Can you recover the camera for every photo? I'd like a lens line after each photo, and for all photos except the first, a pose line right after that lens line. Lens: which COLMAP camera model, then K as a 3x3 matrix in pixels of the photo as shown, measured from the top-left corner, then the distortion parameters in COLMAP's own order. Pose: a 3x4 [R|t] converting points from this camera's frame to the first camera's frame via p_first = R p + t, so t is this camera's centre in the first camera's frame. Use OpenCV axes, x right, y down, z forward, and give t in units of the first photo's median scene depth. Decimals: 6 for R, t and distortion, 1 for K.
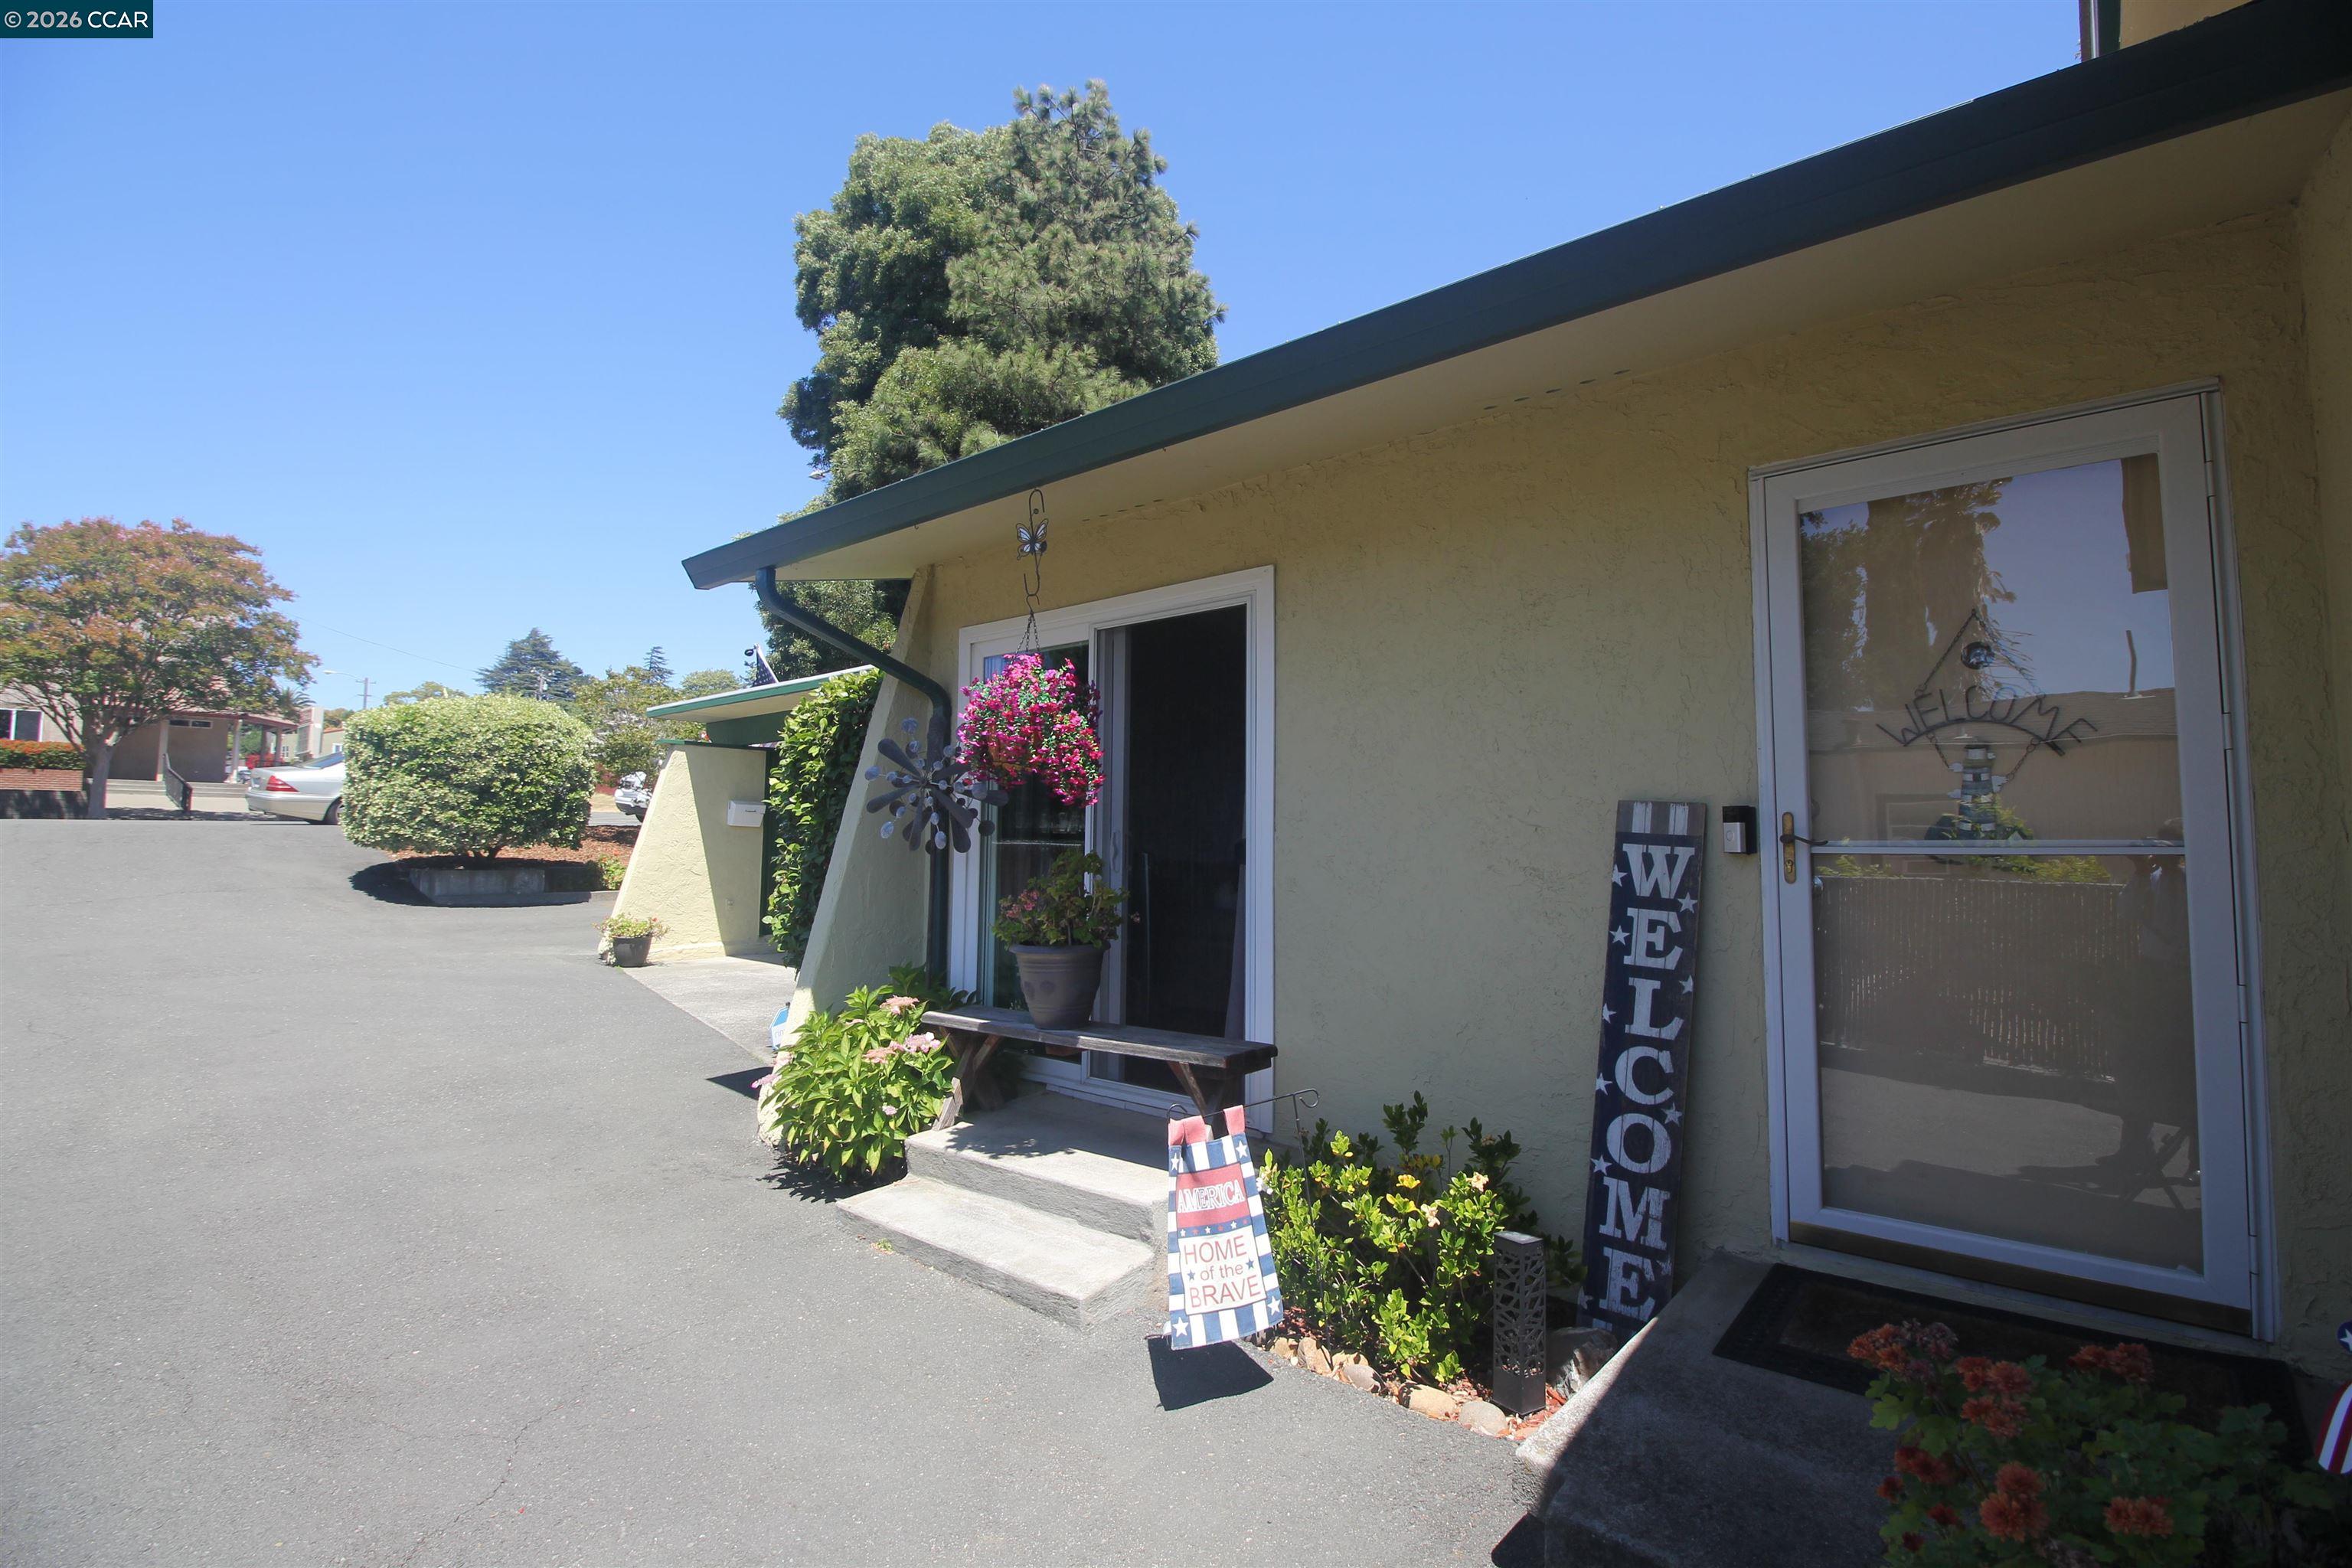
lens RADIAL K [[1086.8, 0, 1172.2], [0, 1086.8, 776.5], [0, 0, 1]] dist [-0.002535, -0.009157]
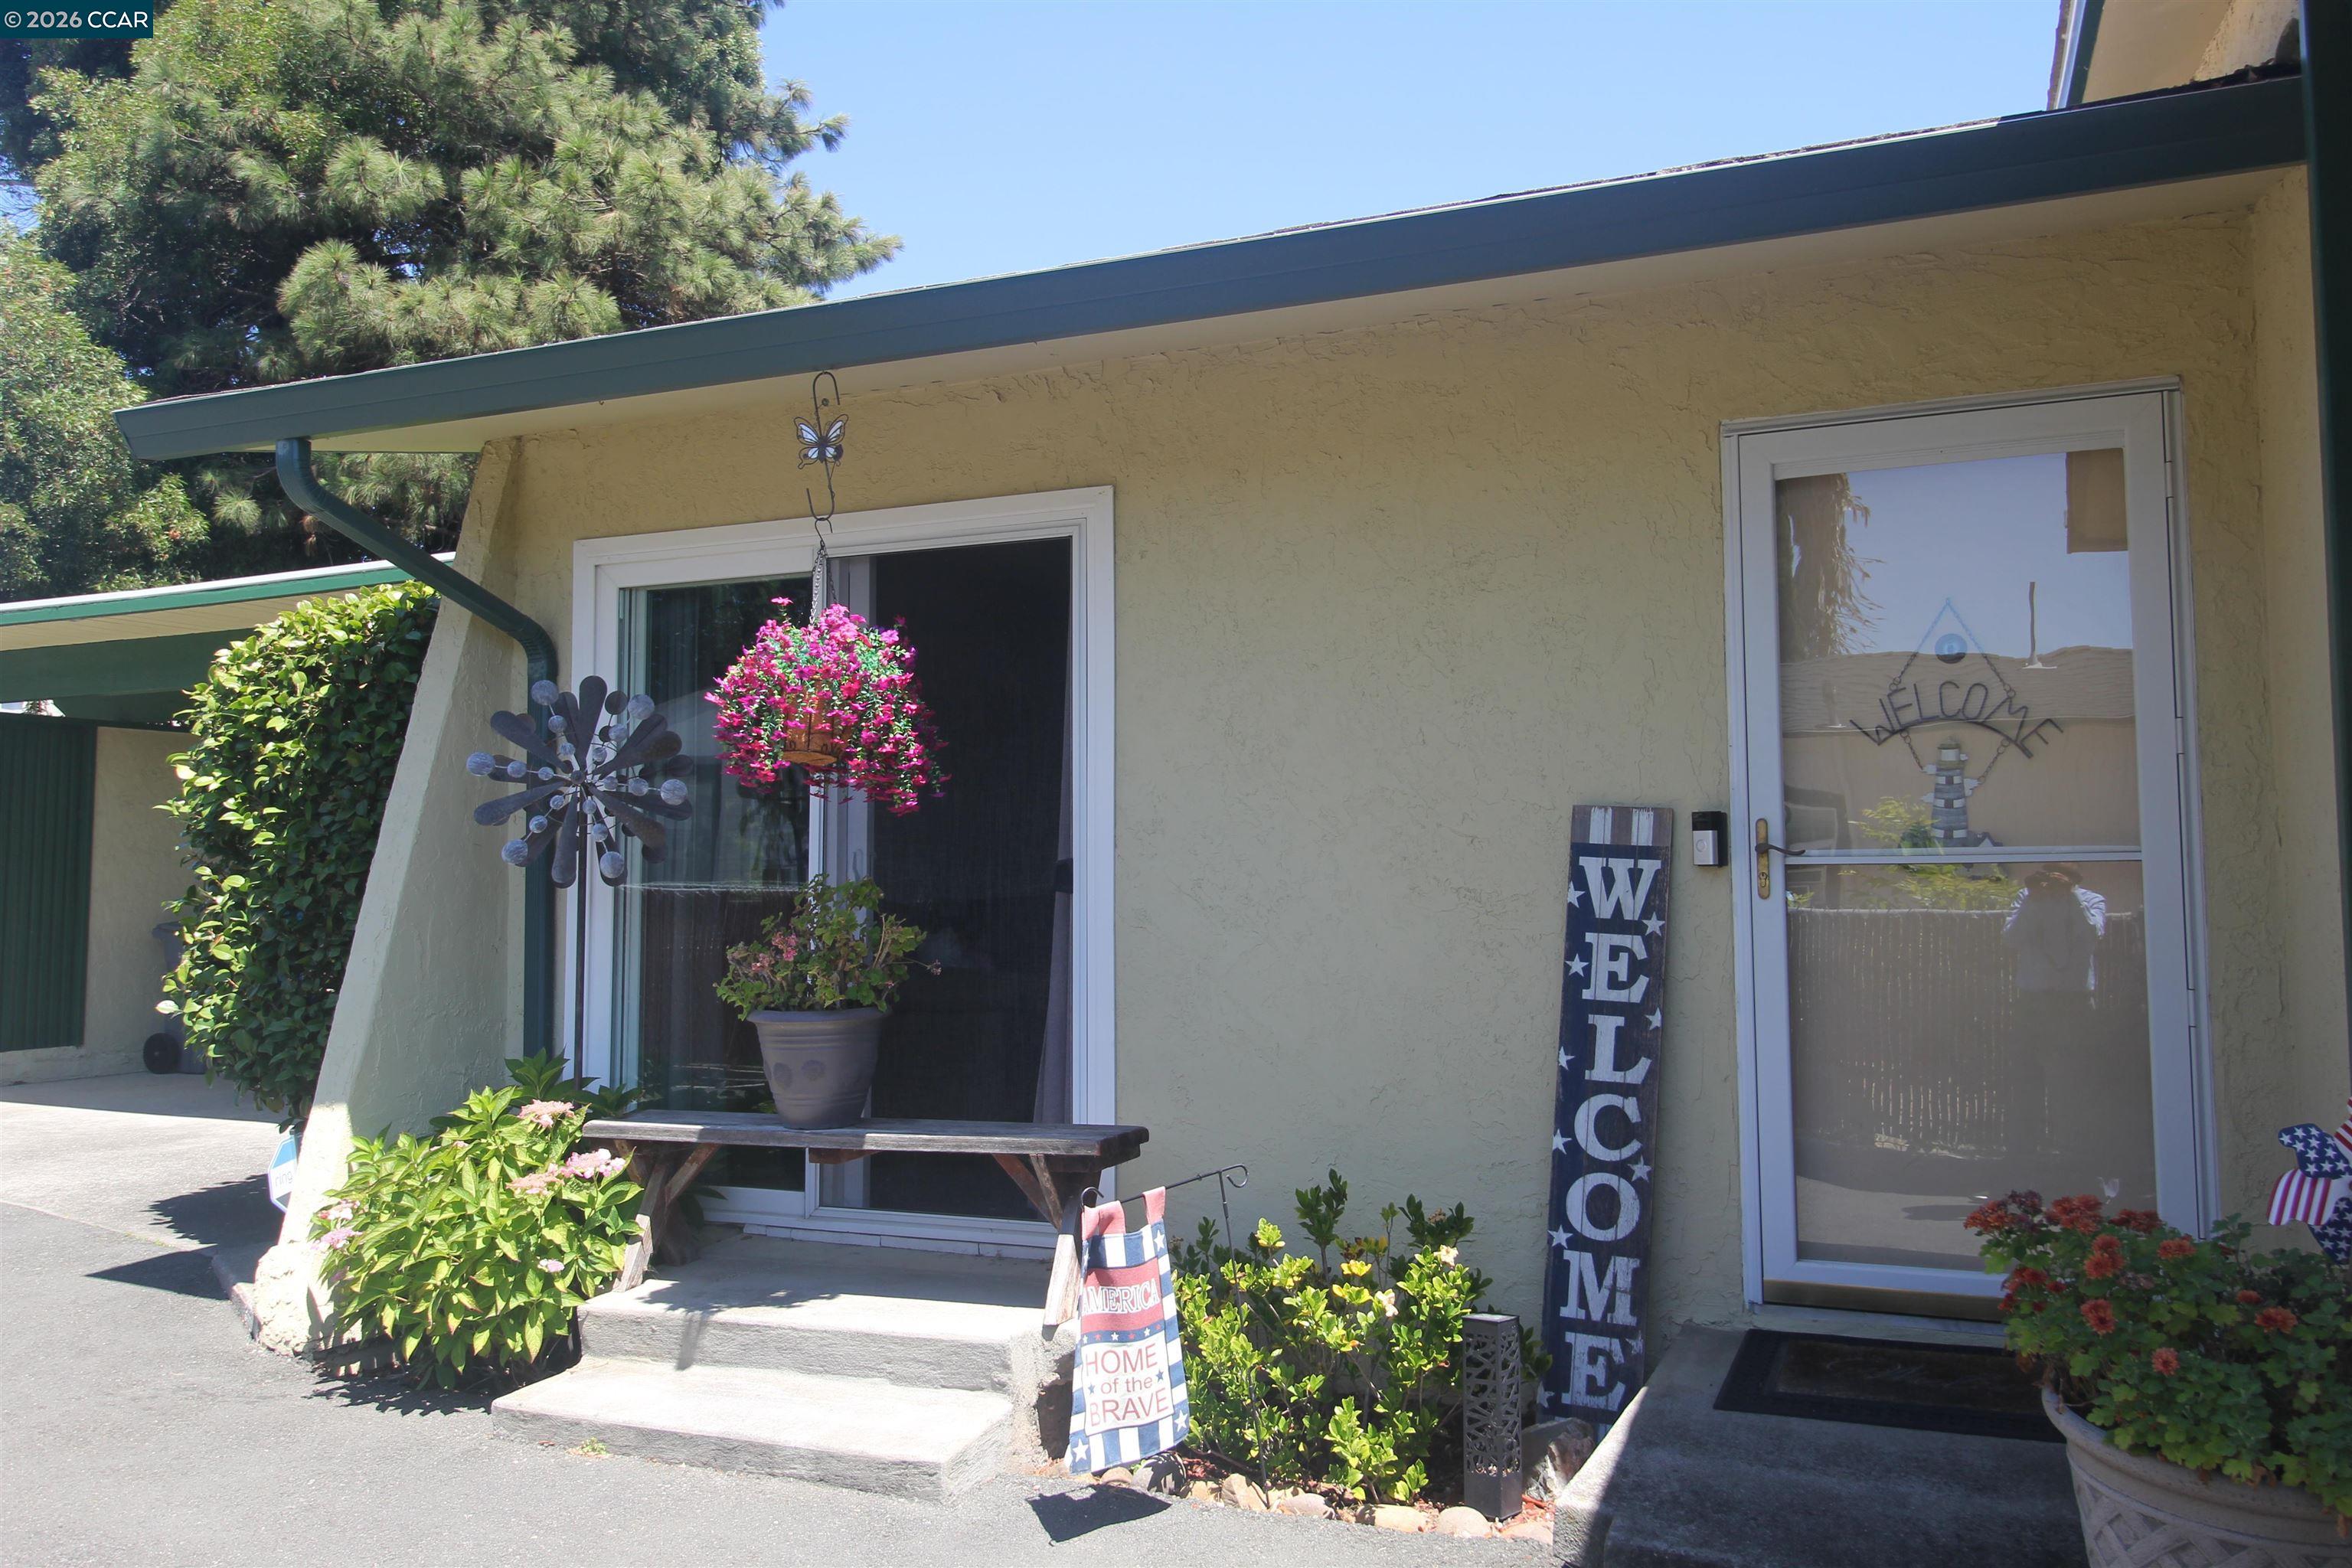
lens RADIAL K [[1816.9, 0, 1189.5], [0, 1816.9, 780.6], [0, 0, 1]] dist [0.013193, 0.025519]
pose [[0.956696, 0.004832, 0.291050, -0.289607], [-0.006700, 0.999963, 0.005420, -0.002601], [-0.291013, -0.007135, 0.956692, -0.263506]]
